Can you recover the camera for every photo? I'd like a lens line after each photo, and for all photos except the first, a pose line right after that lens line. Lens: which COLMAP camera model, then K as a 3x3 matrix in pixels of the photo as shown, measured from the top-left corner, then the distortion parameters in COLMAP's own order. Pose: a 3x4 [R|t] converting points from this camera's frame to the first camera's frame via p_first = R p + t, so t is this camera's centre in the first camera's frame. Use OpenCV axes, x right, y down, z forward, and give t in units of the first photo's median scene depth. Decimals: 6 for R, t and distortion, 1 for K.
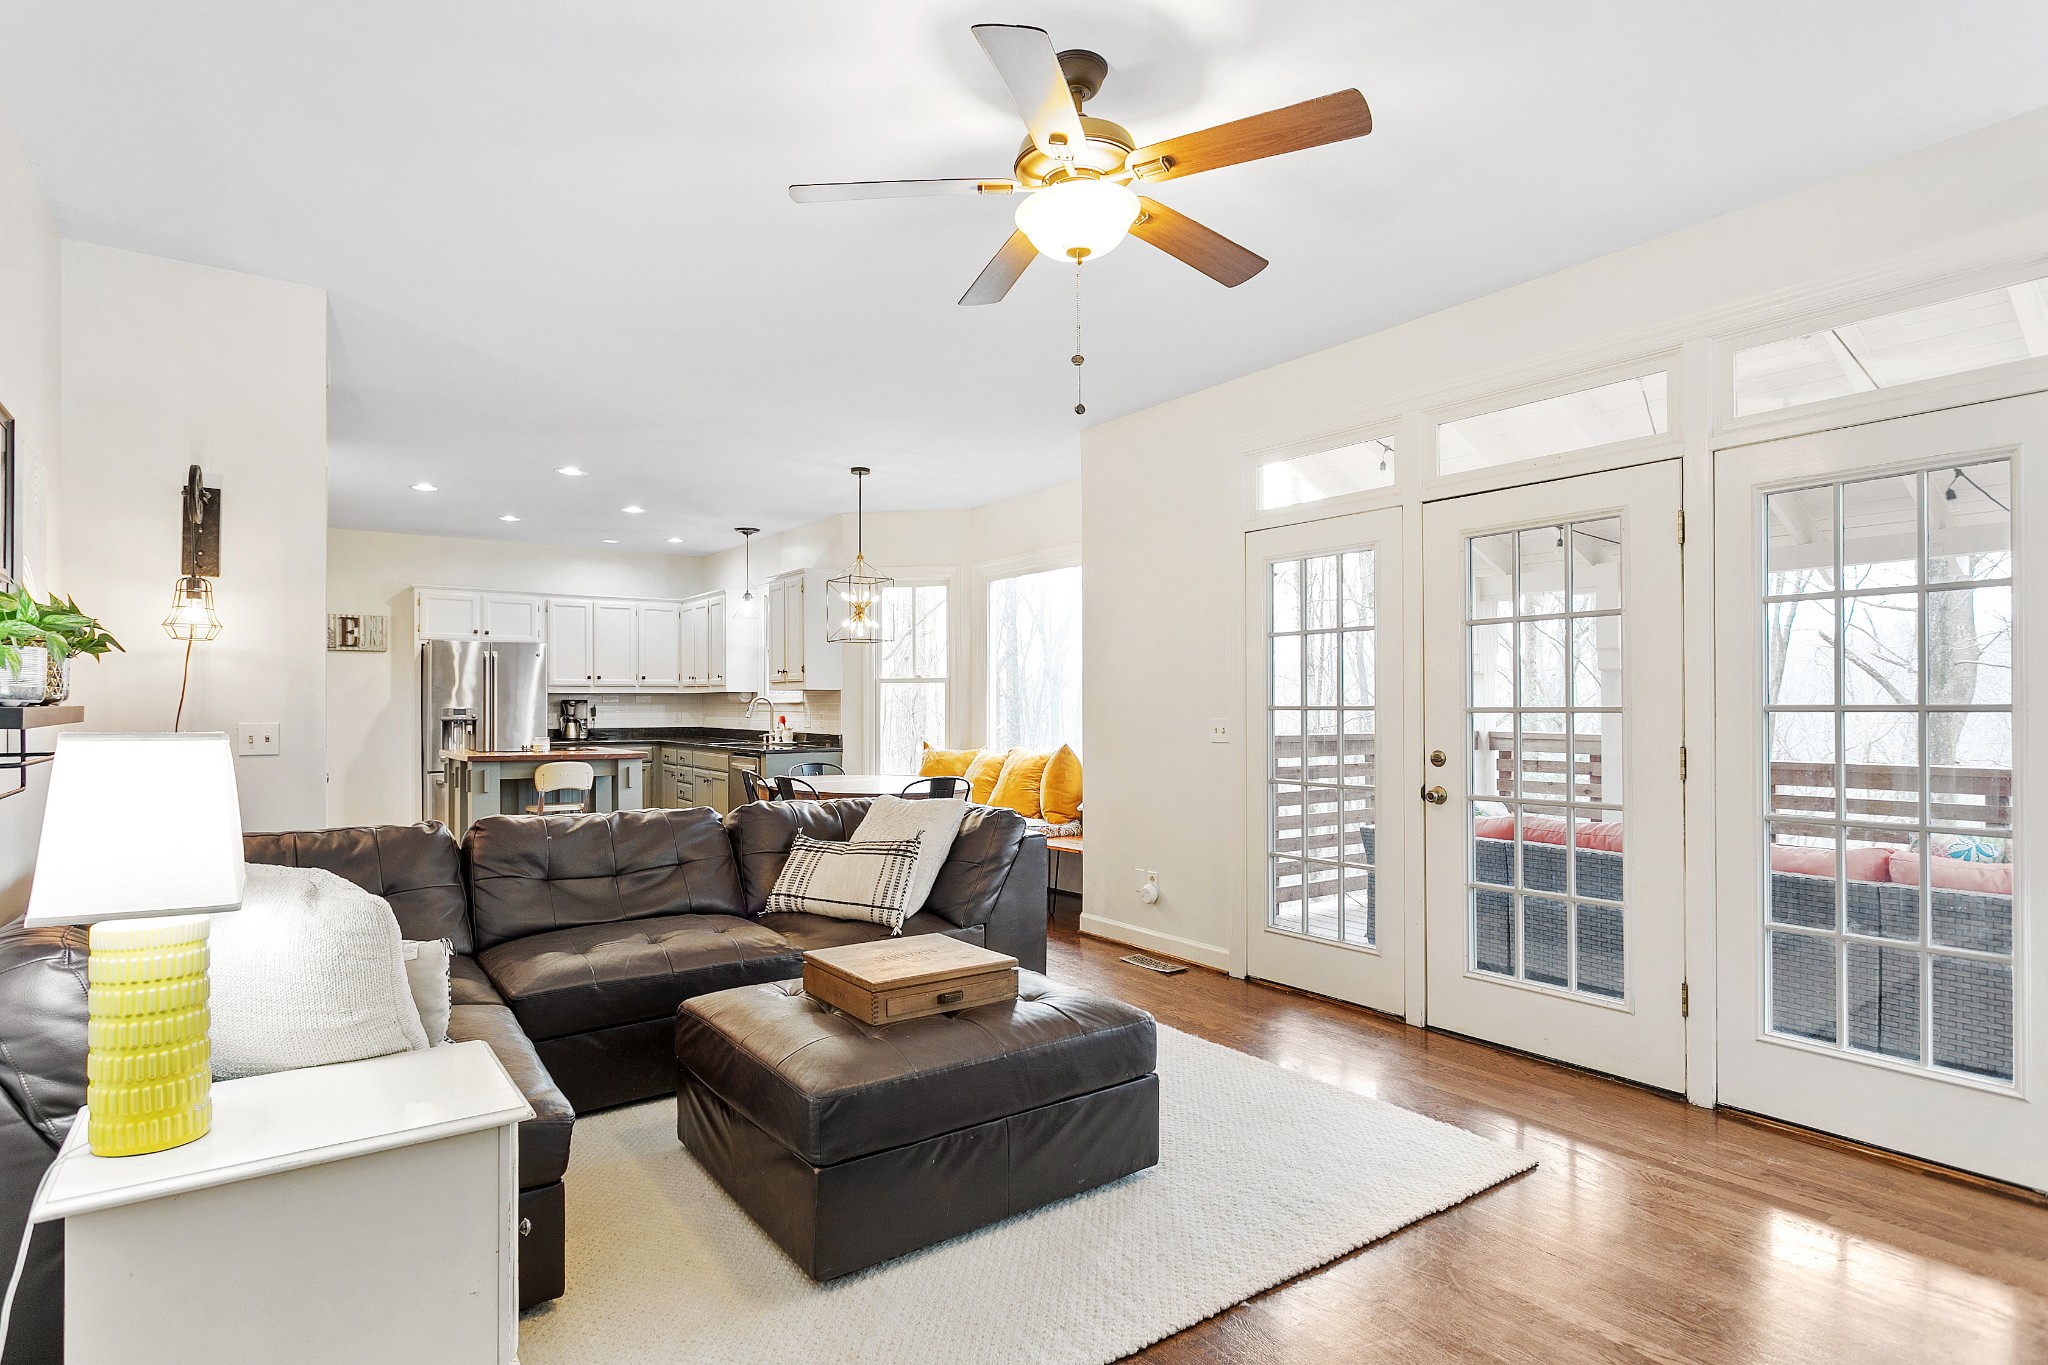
lens RADIAL K [[1058.3, 0, 1007.4], [0, 1058.3, 707.0], [0, 0, 1]] dist [-0.000400, 0.000460]
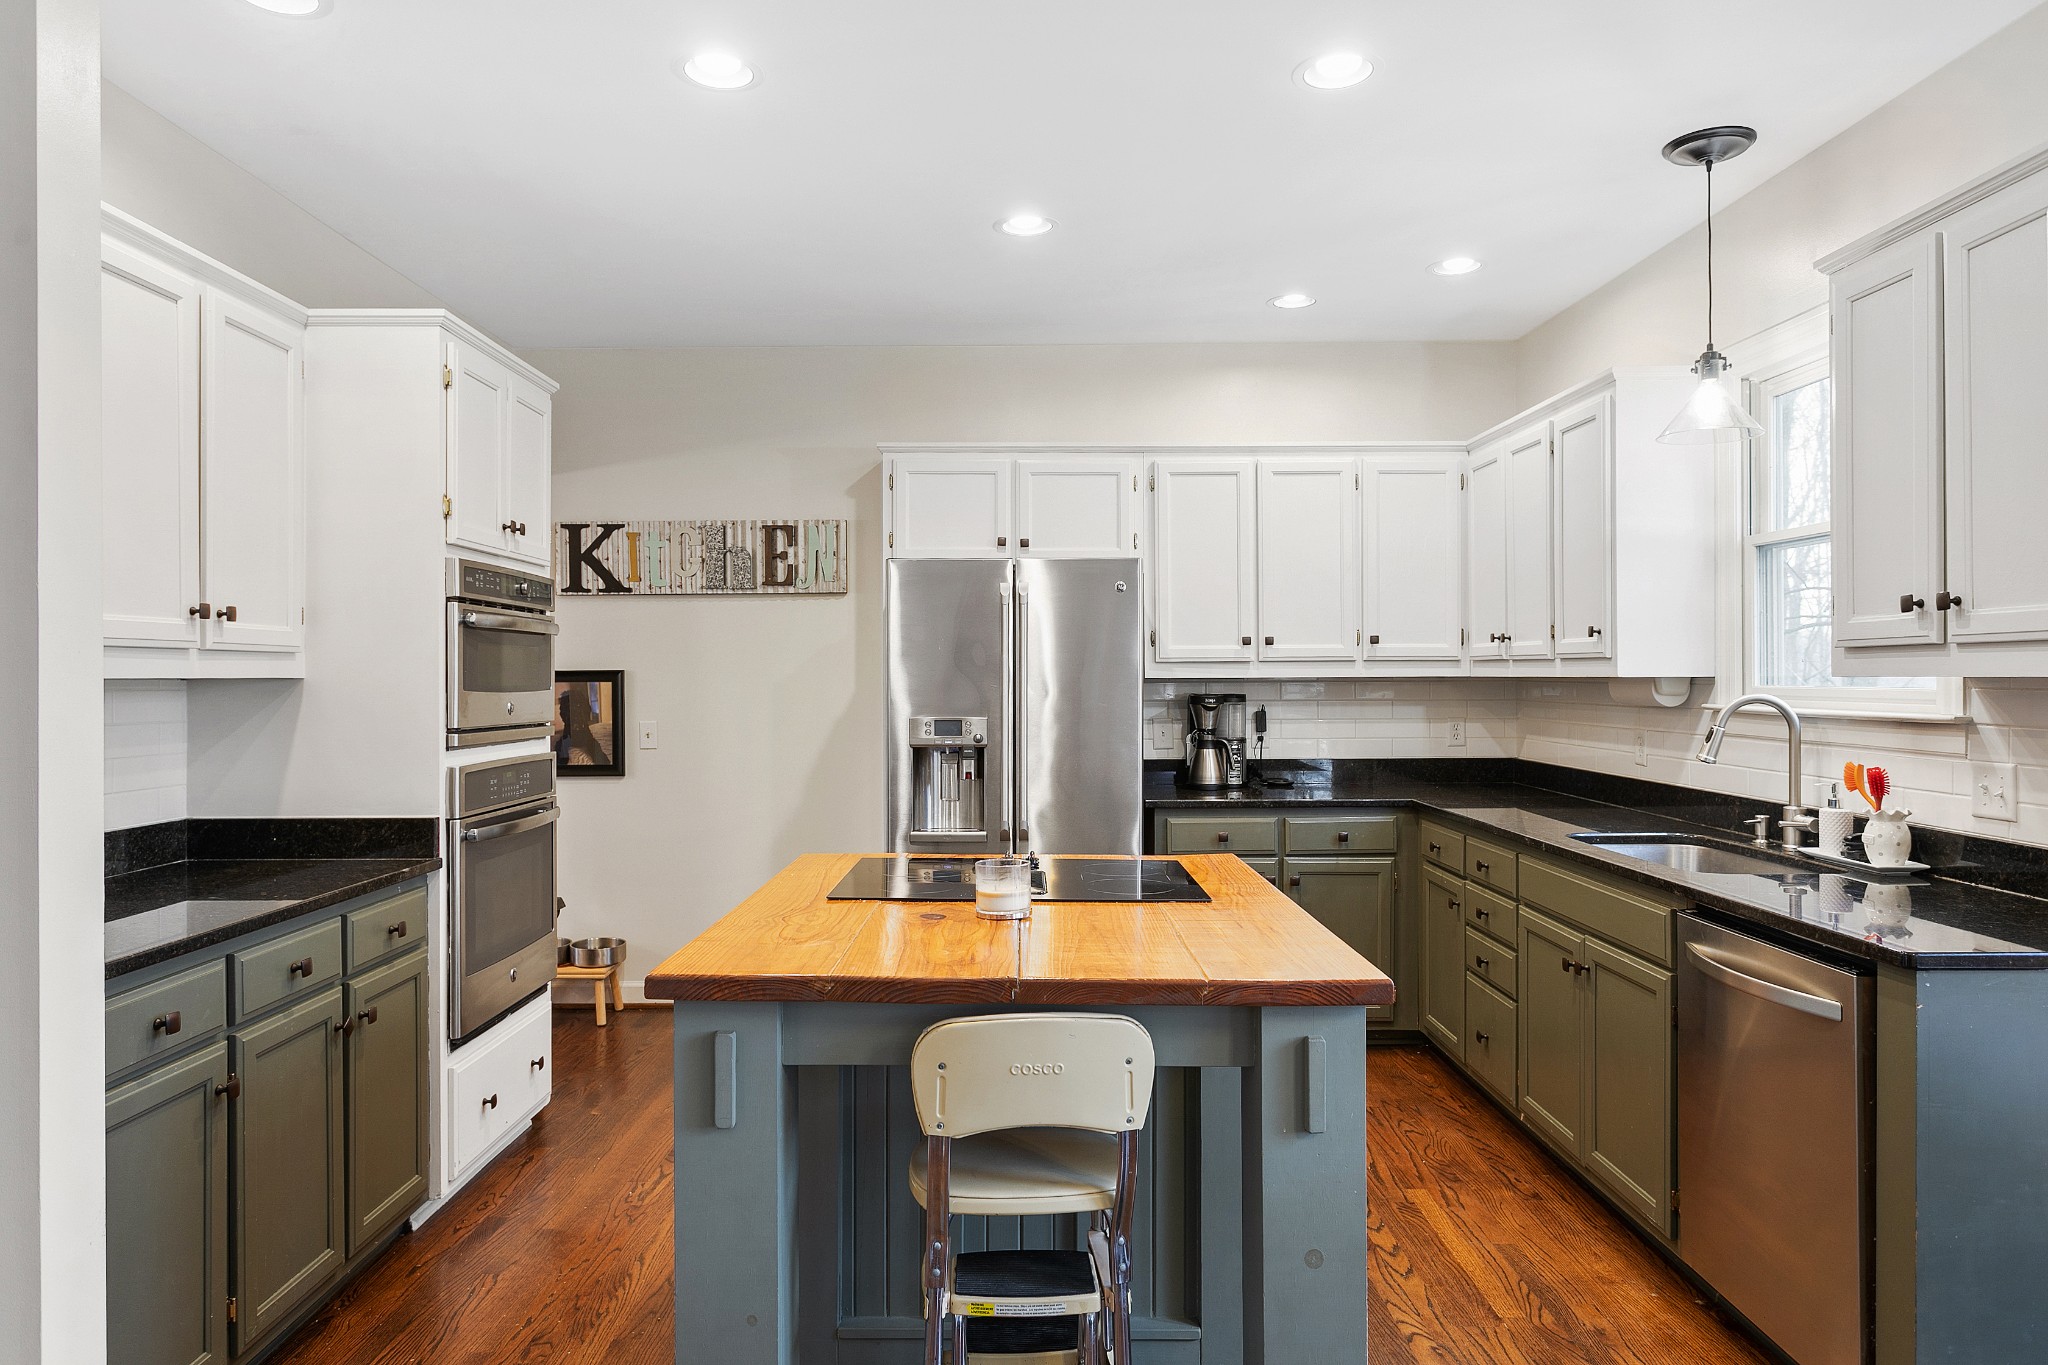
lens RADIAL K [[1253.5, 0, 1024.0], [0, 1253.5, 682.5], [0, 0, 1]] dist [-0.003675, 0.001813]
pose [[0.822218, 0.001085, -0.569171, -0.202119], [0.000796, 0.999995, 0.003056, -0.014410], [0.569172, -0.002966, 0.822213, 0.590140]]
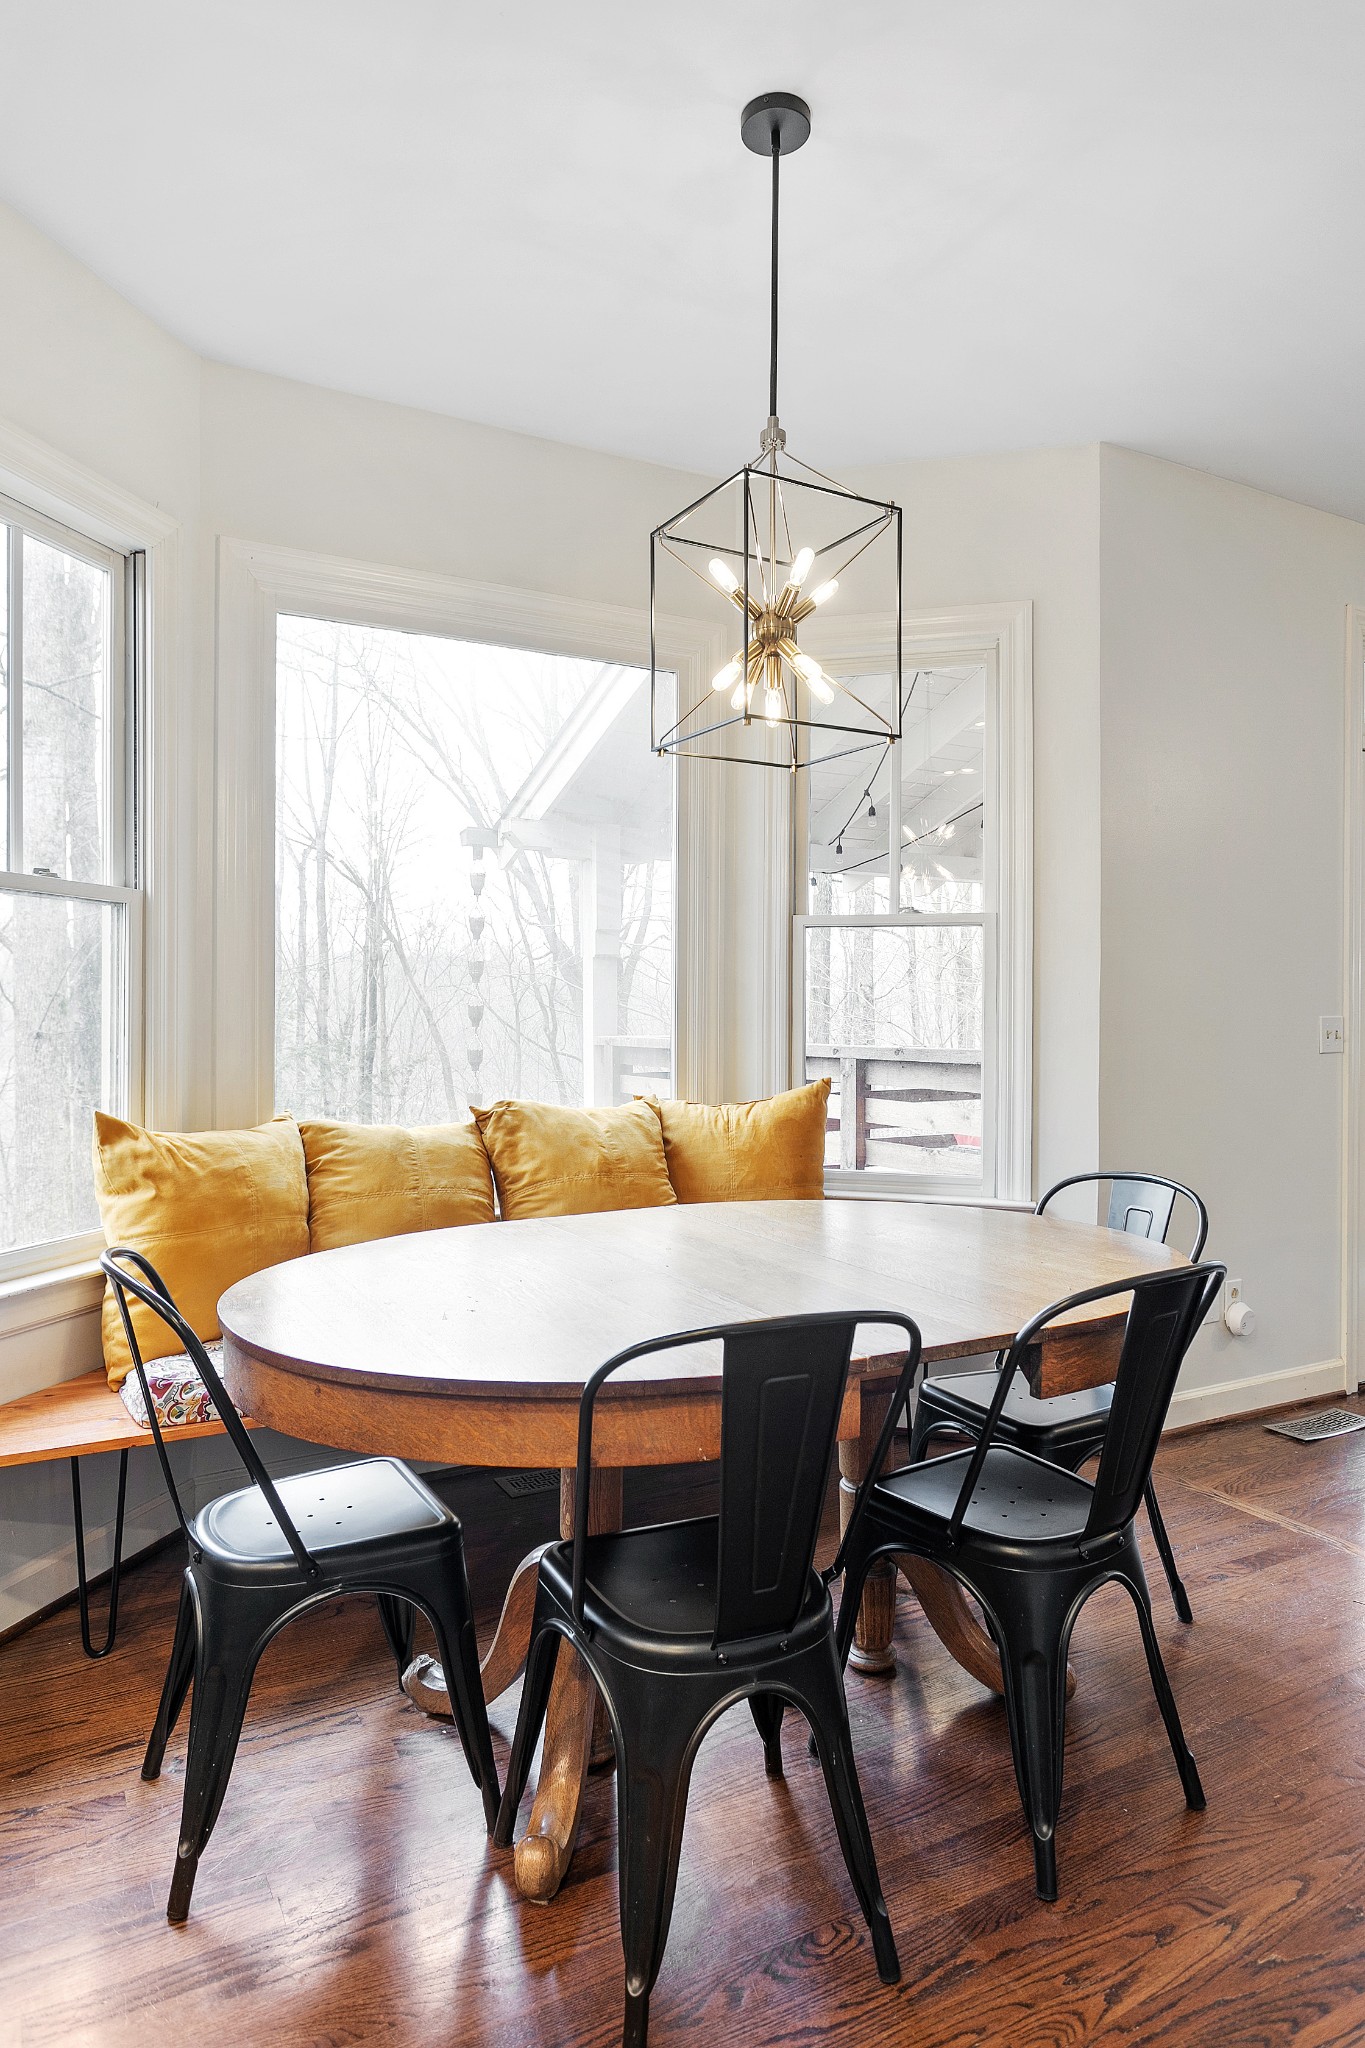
lens RADIAL K [[1225.3, 0, 688.2], [0, 1225.3, 1014.1], [0, 0, 1]] dist [0.000912, 0.000692]
pose [[0.107368, 0.000458, 0.994219, -0.336027], [-0.003163, 0.999995, -0.000119, 0.005834], [-0.994214, -0.003132, 0.107369, 0.726809]]
